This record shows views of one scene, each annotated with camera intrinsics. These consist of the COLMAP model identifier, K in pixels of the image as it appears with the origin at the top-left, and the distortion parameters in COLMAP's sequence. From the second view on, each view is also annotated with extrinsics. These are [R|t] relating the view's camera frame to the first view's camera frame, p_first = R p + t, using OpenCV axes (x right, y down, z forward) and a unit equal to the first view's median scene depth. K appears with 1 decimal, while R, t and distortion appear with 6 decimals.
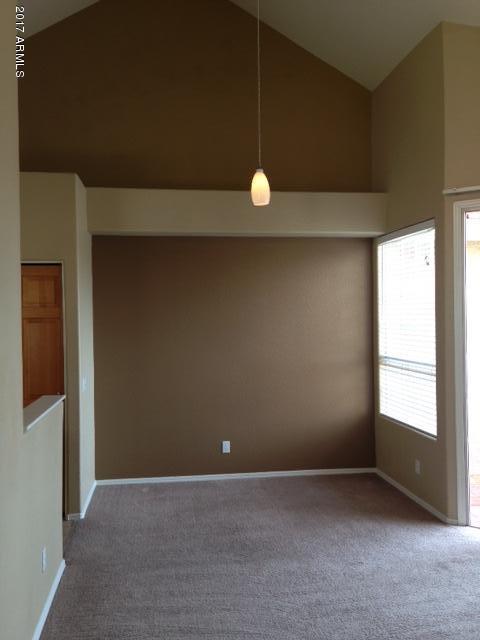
lens RADIAL K [[620.6, 0, 239.3], [0, 620.6, 319.6], [0, 0, 1]] dist [0.072375, 0.000000]
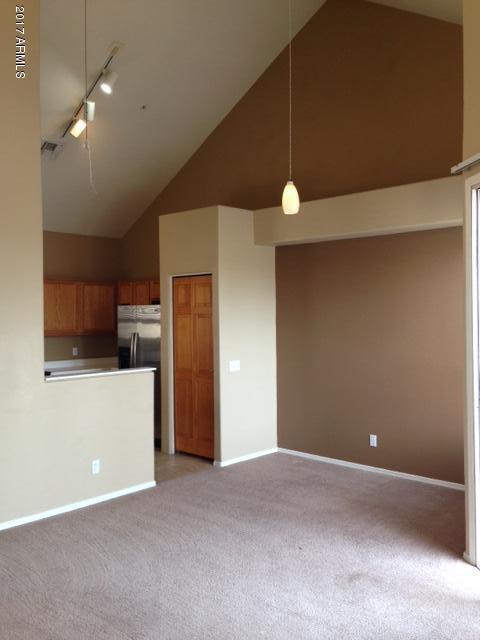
lens RADIAL K [[620.6, 0, 237.8], [0, 620.6, 317.9], [0, 0, 1]] dist [0.072375, 0.000000]
pose [[0.618303, 0.017771, -0.785739, 0.803077], [-0.012428, 0.999840, 0.012834, -0.012523], [0.785842, 0.001830, 0.618425, 0.221991]]
